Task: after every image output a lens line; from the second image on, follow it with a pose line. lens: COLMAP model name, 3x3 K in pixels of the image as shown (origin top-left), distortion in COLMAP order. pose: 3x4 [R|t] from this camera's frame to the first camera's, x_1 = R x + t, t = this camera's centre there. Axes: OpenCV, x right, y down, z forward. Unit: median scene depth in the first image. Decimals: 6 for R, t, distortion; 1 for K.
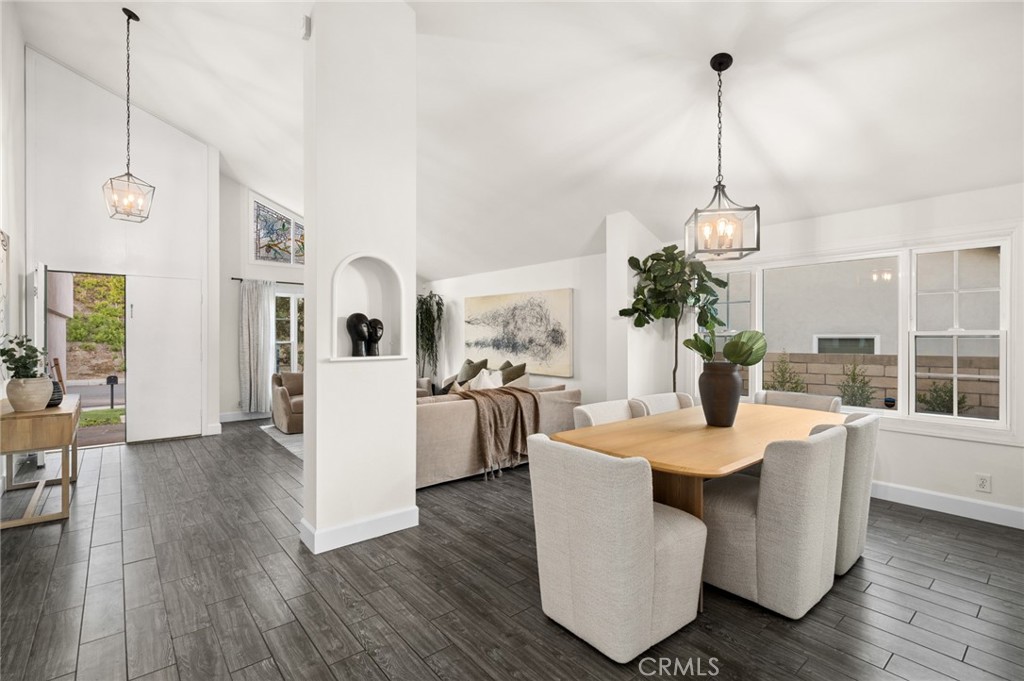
lens RADIAL K [[474.4, 0, 517.1], [0, 474.4, 337.2], [0, 0, 1]] dist [0.004066, -0.001293]
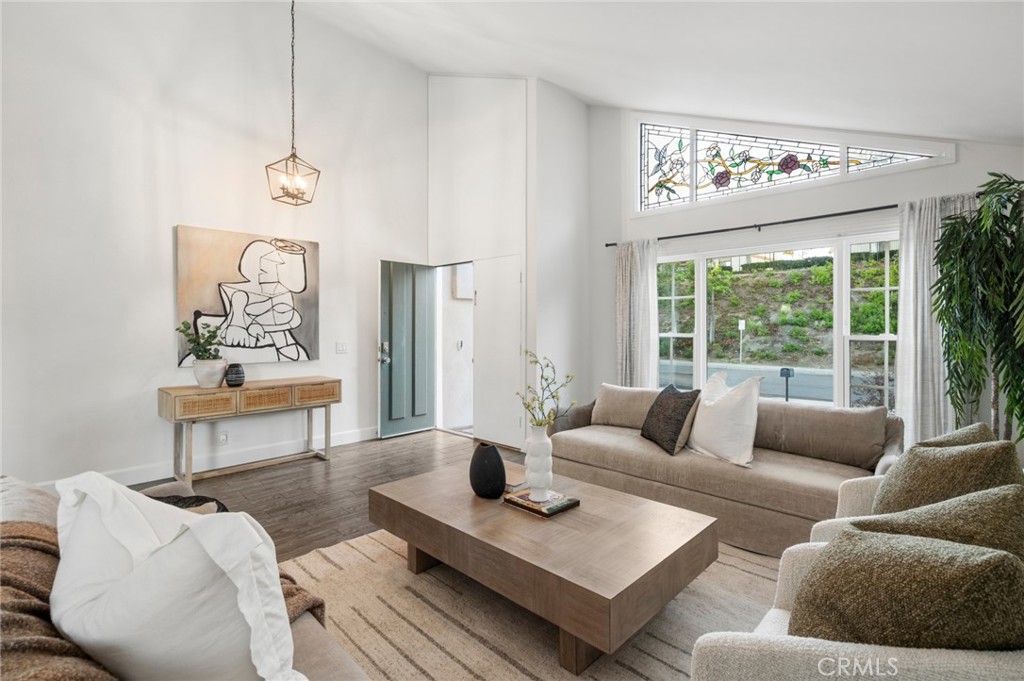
lens RADIAL K [[474.4, 0, 519.7], [0, 474.4, 329.2], [0, 0, 1]] dist [0.004066, -0.001293]
pose [[0.099249, 0.005912, -0.995045, 0.048285], [-0.002929, 0.999980, 0.005649, -0.000136], [0.995058, 0.002353, 0.099265, 0.368737]]
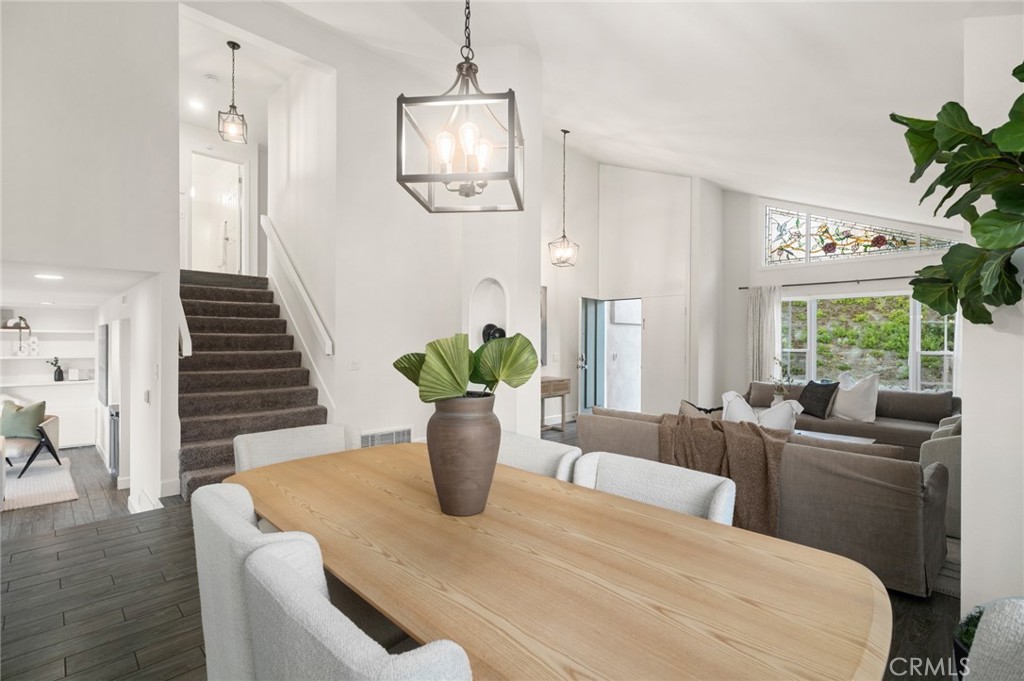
lens RADIAL K [[474.4, 0, 514.6], [0, 474.4, 341.6], [0, 0, 1]] dist [0.004066, -0.001293]
pose [[0.077741, 0.001764, -0.996972, 0.186539], [-0.009257, 0.999957, 0.001047, -0.001461], [0.996931, 0.009148, 0.077754, 0.197172]]
